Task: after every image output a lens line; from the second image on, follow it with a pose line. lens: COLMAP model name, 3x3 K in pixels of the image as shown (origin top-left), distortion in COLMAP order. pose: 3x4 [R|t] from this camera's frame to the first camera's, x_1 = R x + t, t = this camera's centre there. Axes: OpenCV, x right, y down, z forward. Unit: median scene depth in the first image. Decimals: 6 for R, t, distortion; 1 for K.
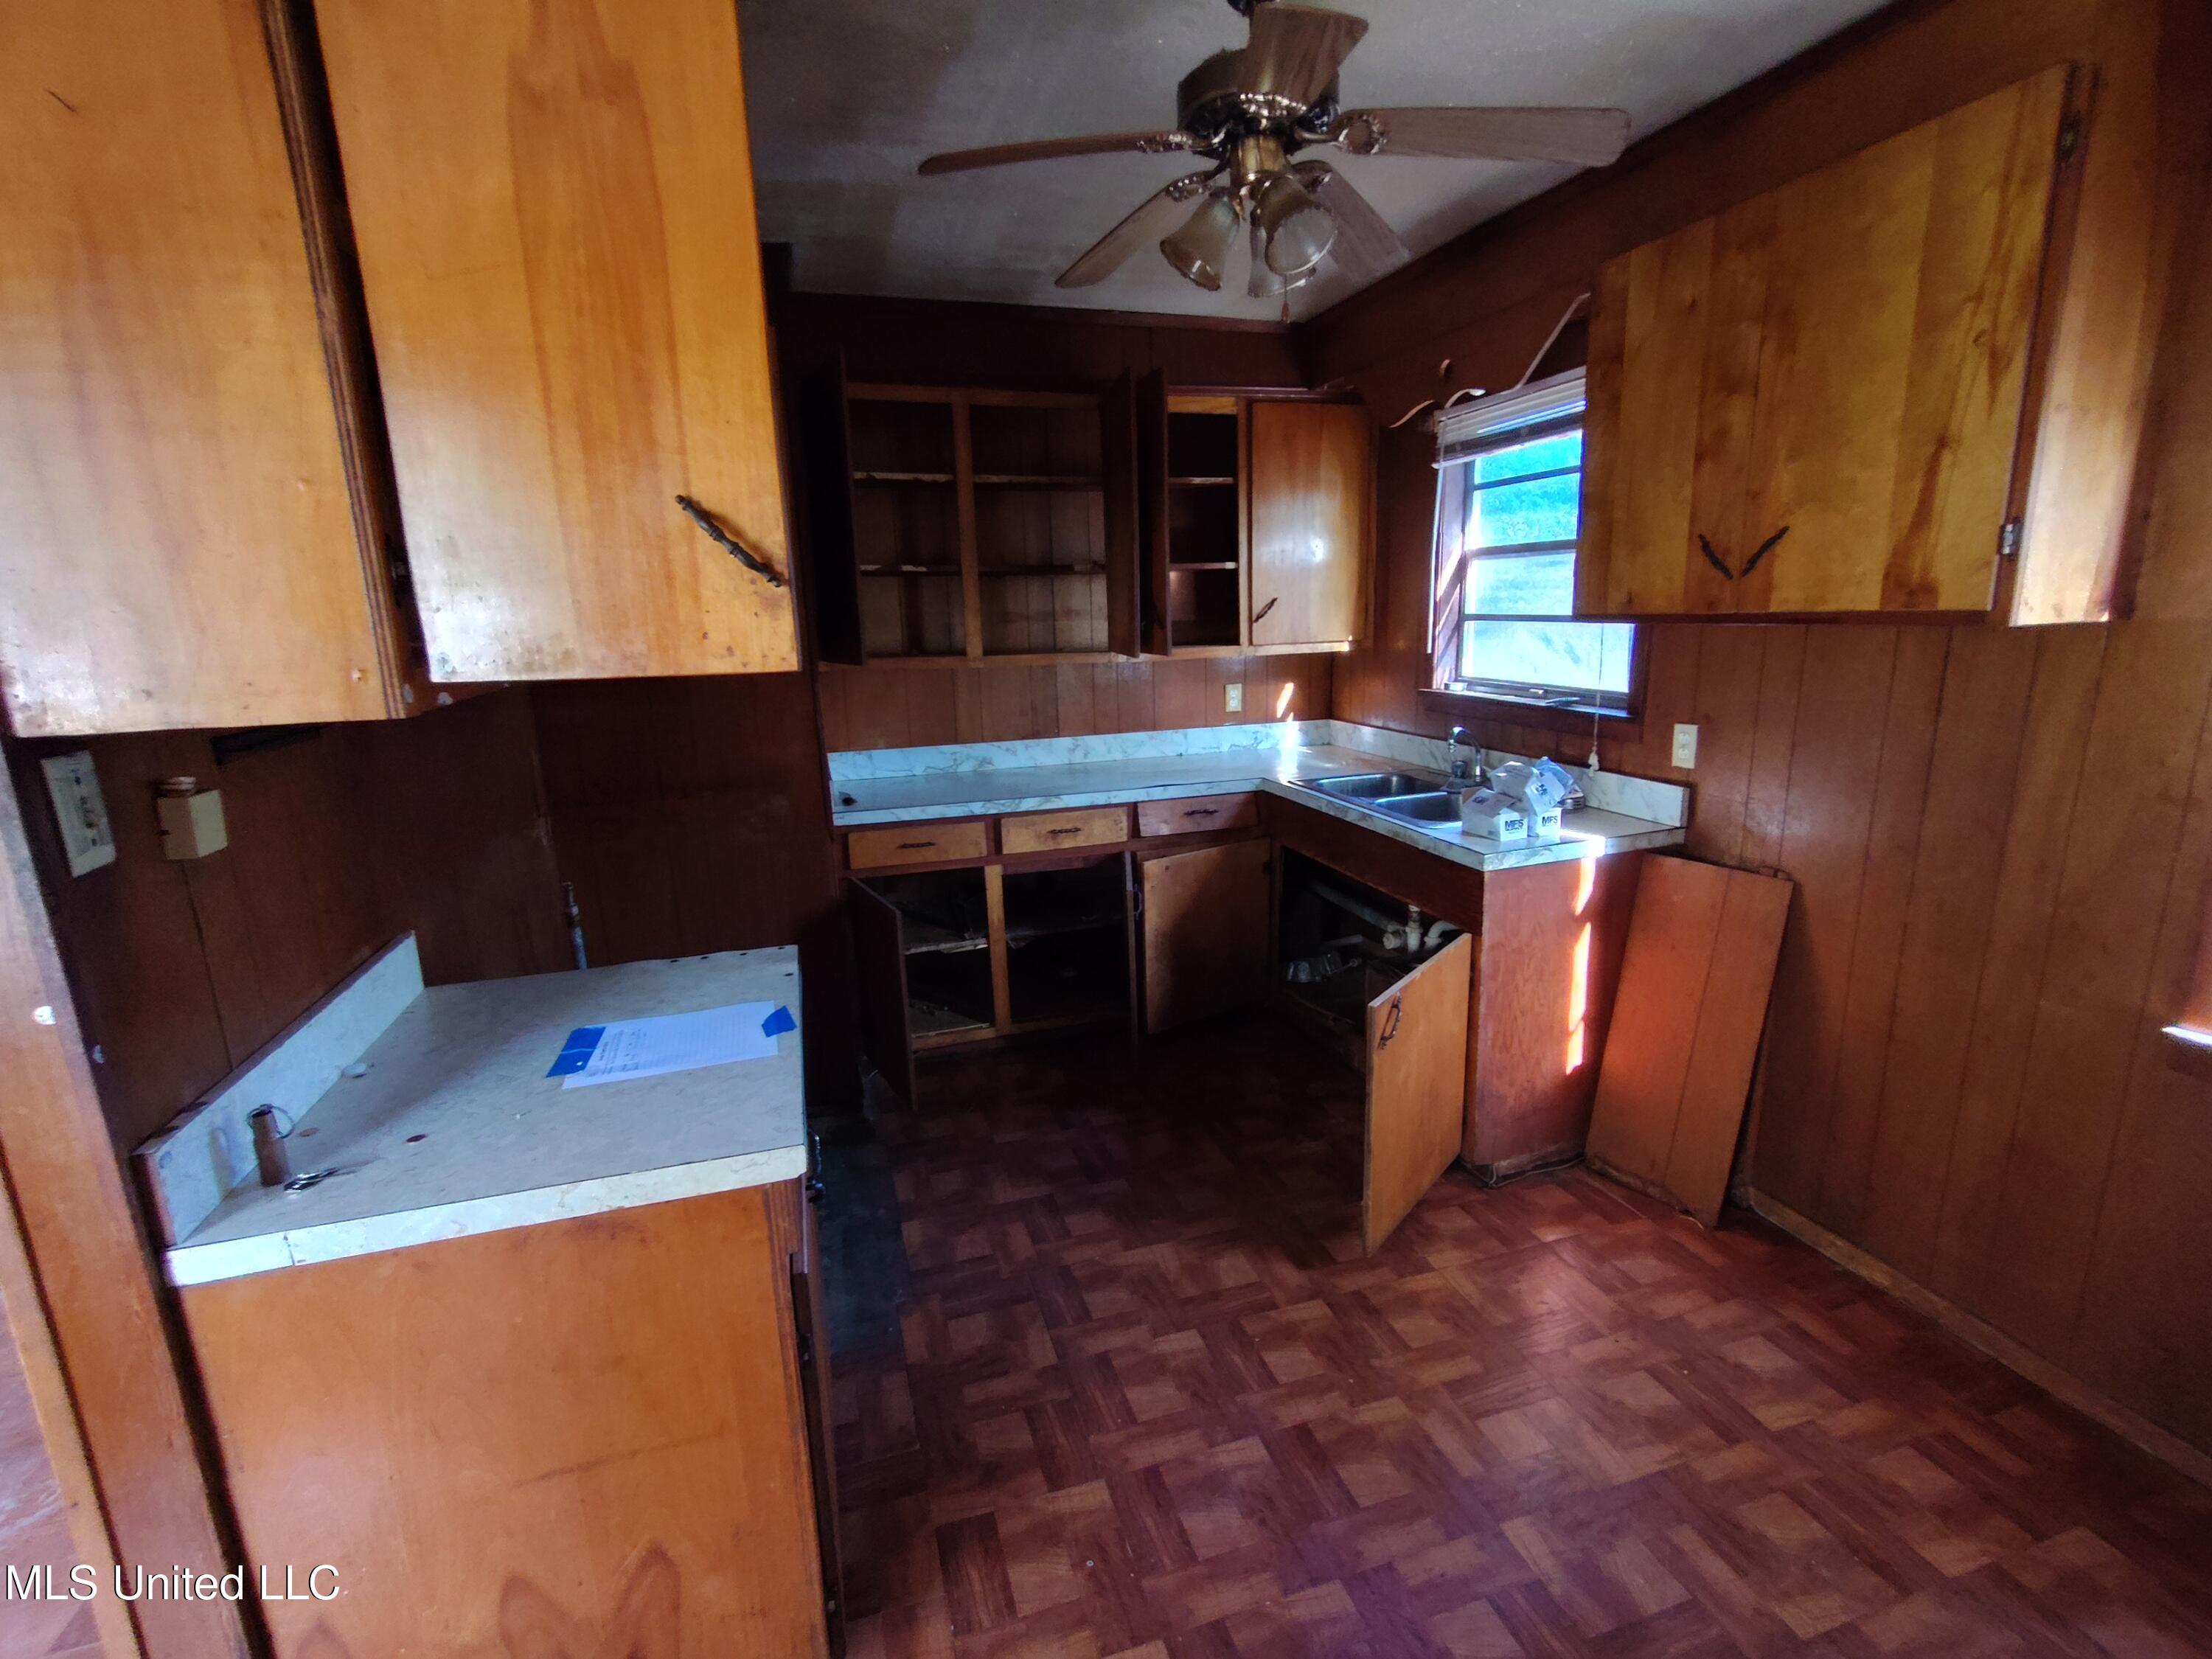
lens RADIAL K [[1011.6, 0, 1111.5], [0, 1011.6, 827.5], [0, 0, 1]] dist [-0.008652, 0.006597]
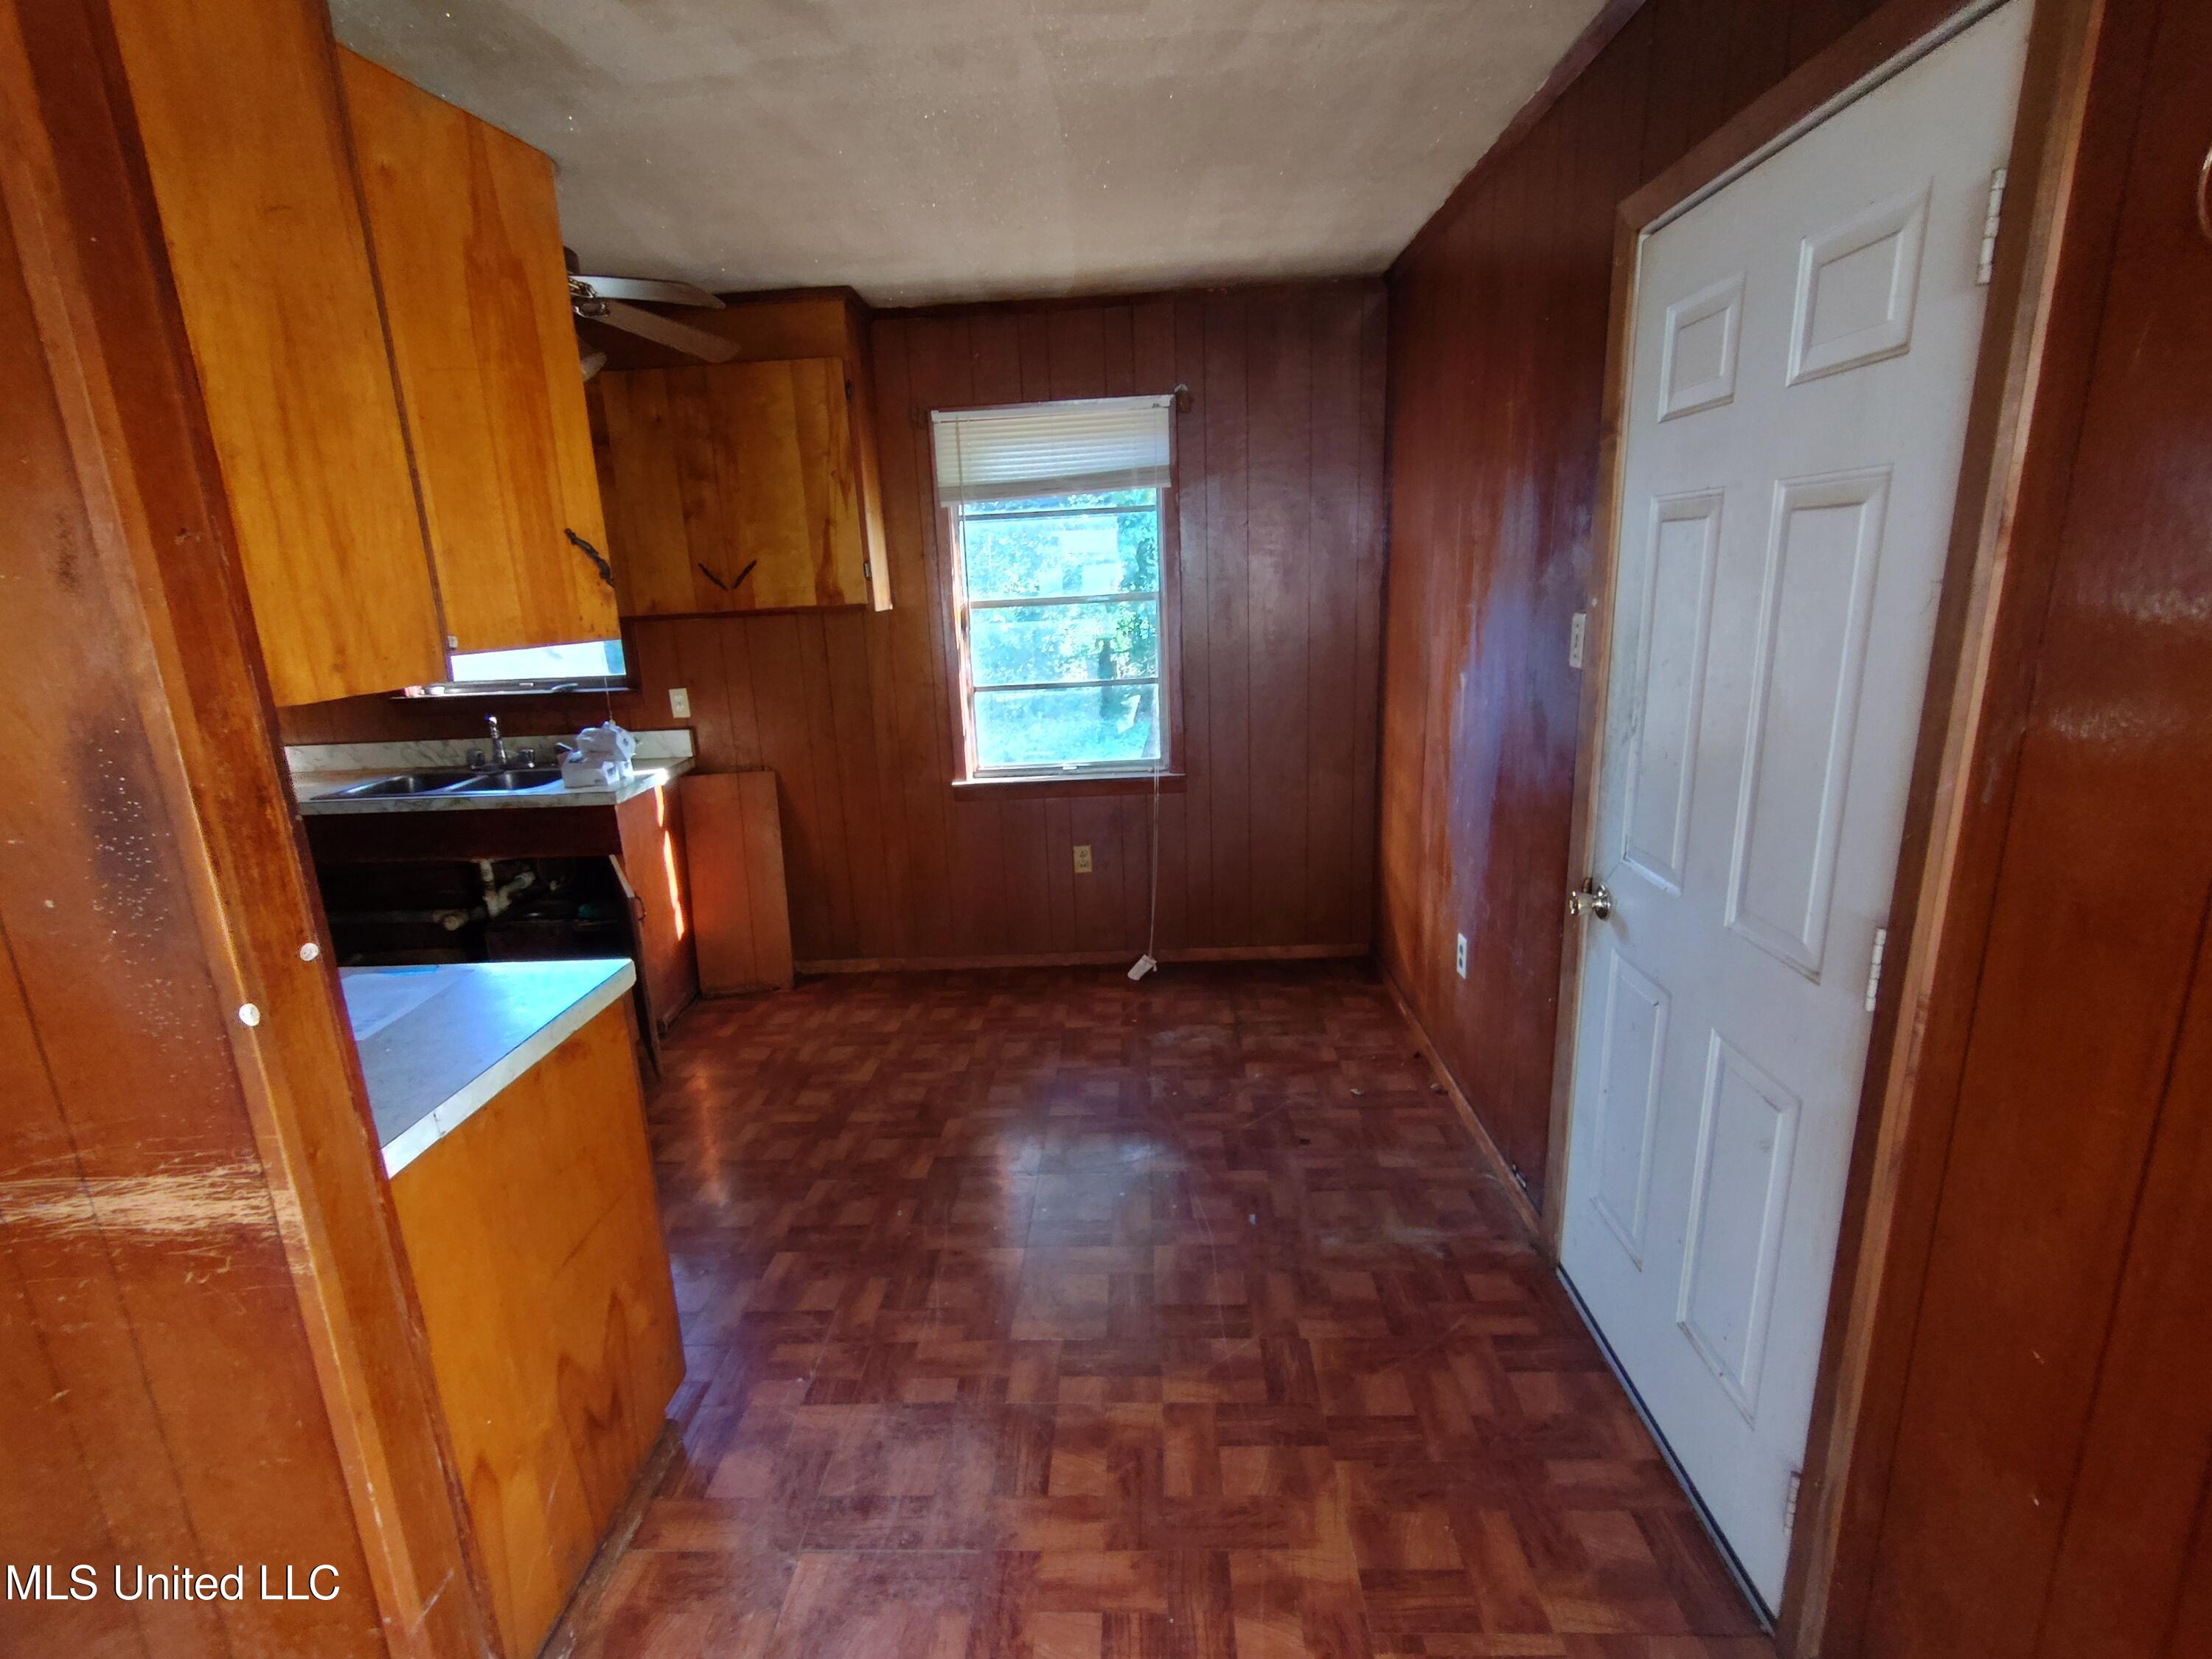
lens RADIAL K [[1011.6, 0, 1101.2], [0, 1011.6, 825.3], [0, 0, 1]] dist [-0.008652, 0.006597]
pose [[0.338328, -0.213695, 0.916444, -0.646401], [0.237065, 0.961820, 0.136758, 0.037719], [-0.910678, 0.170987, 0.376070, -0.104664]]
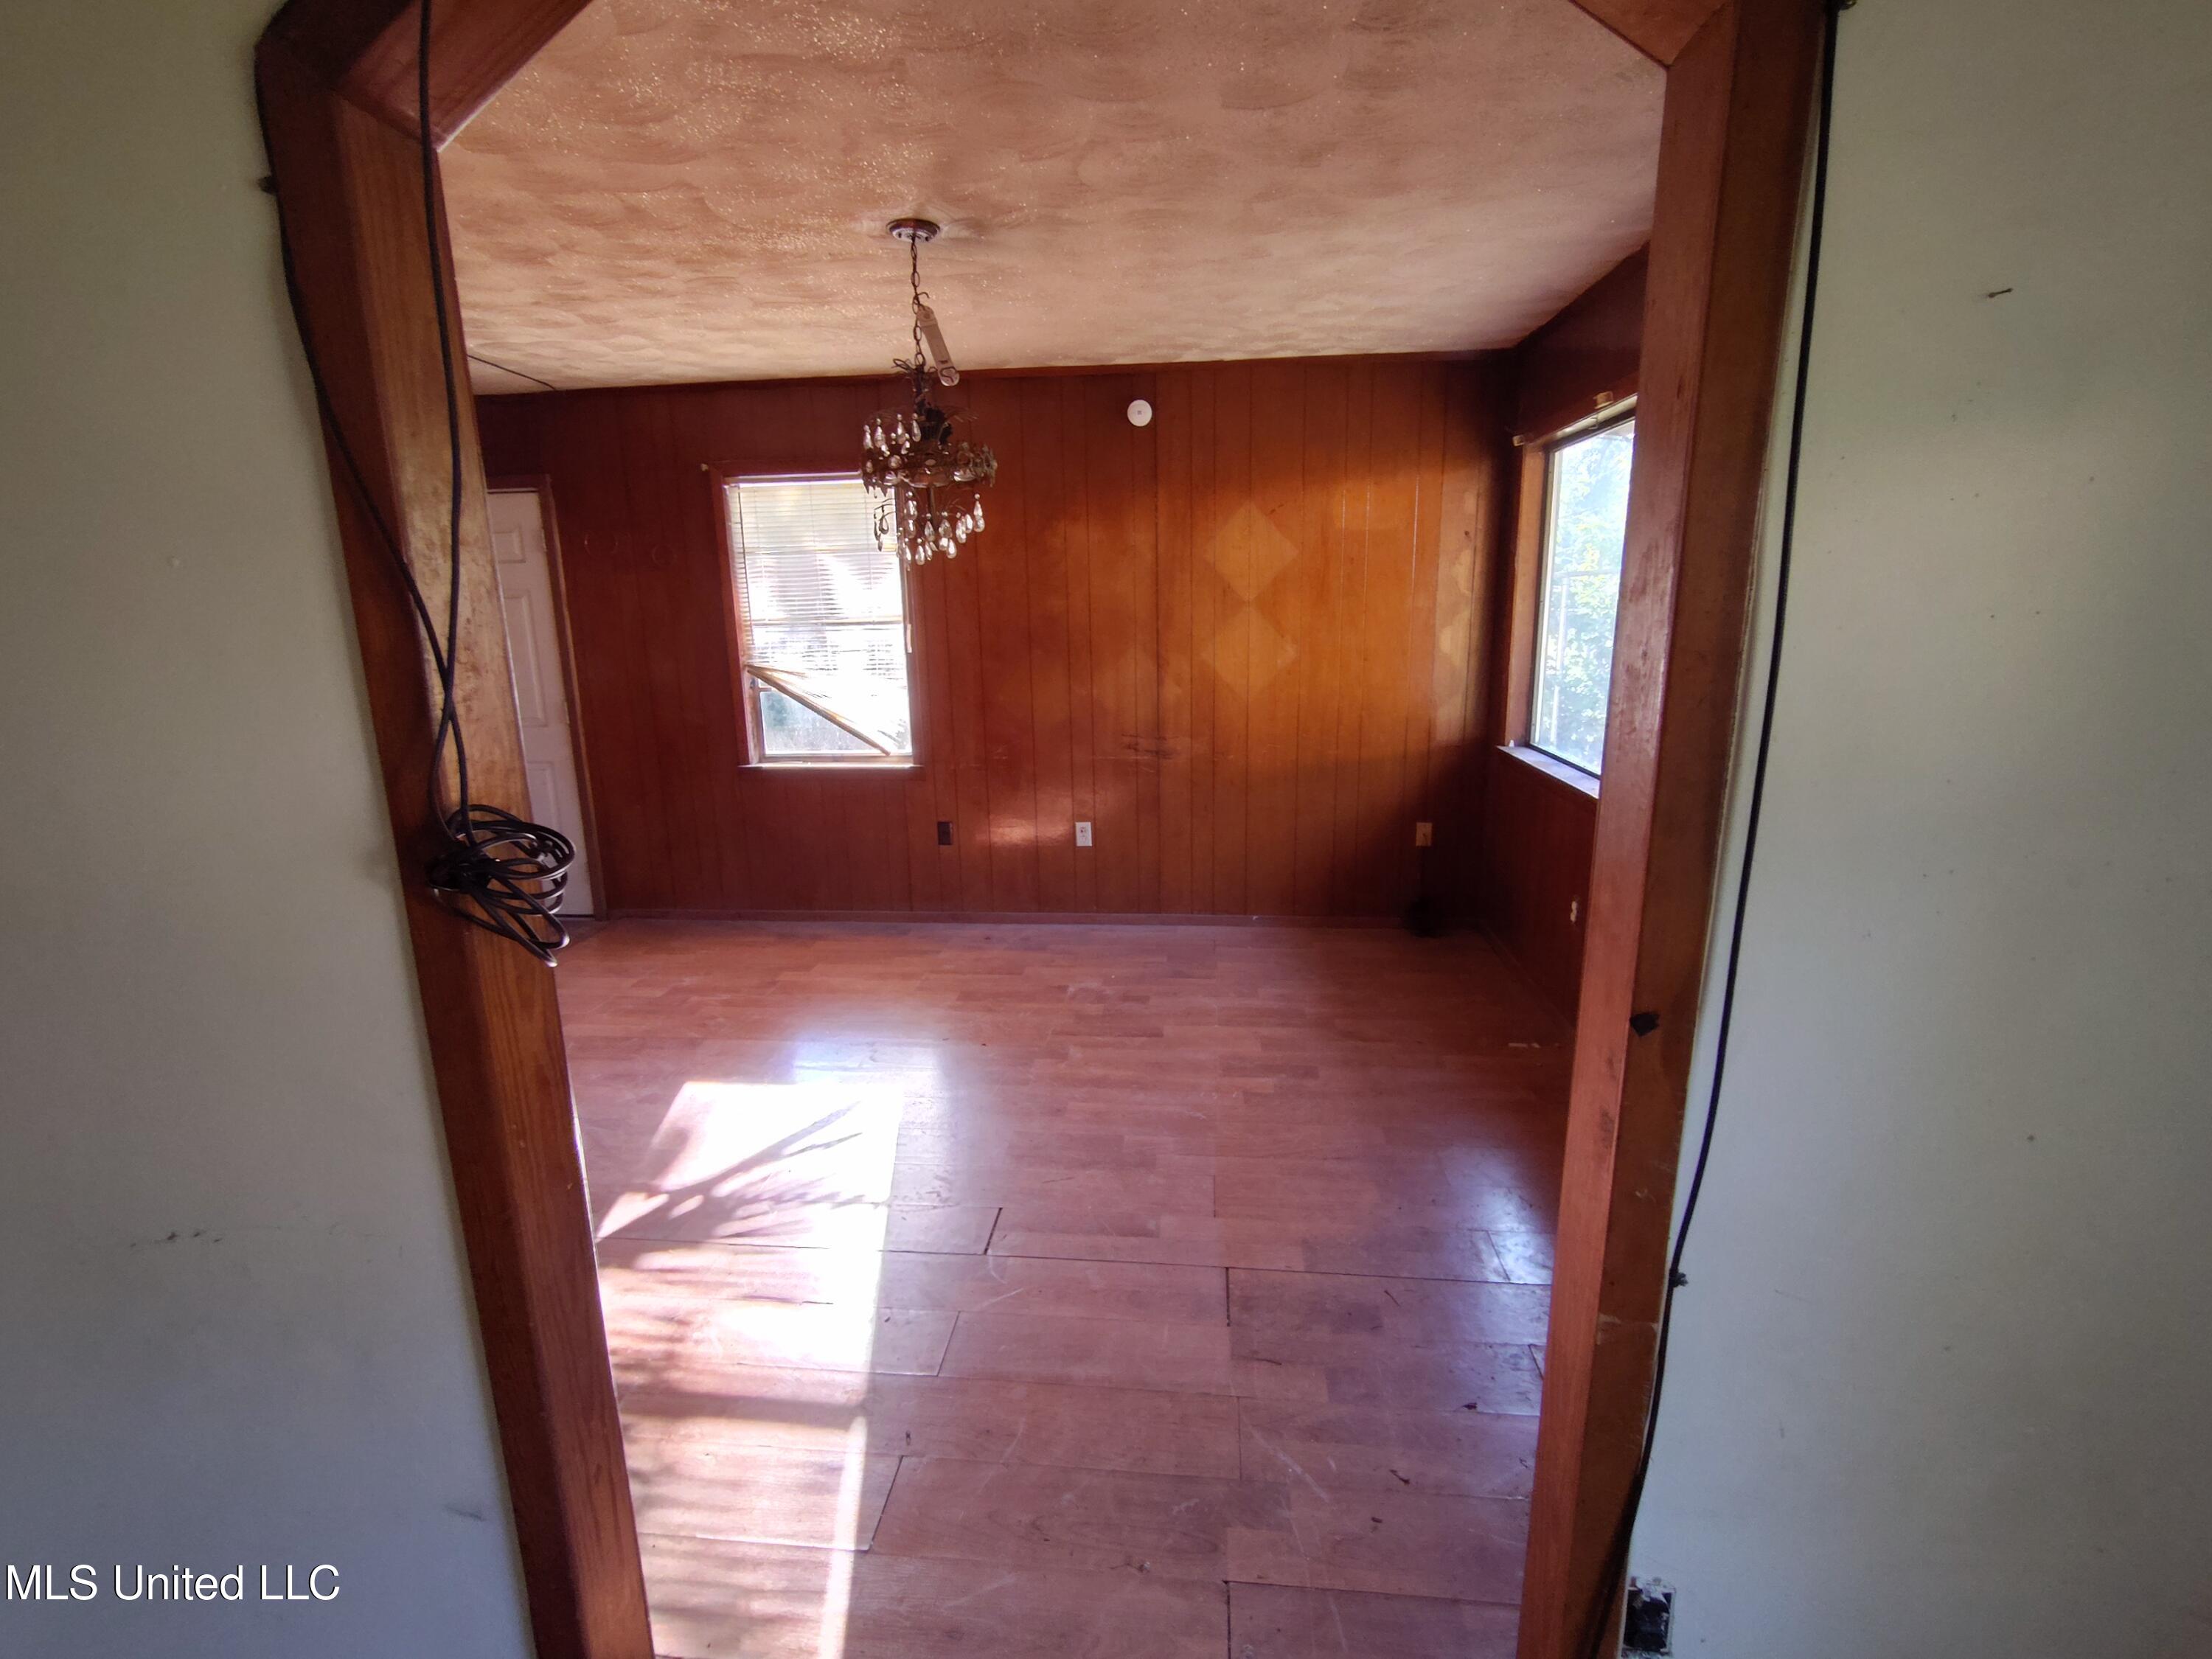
lens RADIAL K [[1011.6, 0, 1112.4], [0, 1011.6, 823.6], [0, 0, 1]] dist [-0.008652, 0.006597]
pose [[-0.917264, -0.034708, 0.396763, -1.798579], [0.135174, 0.909935, 0.392104, -0.159531], [-0.374638, 0.413295, -0.829960, 1.020953]]
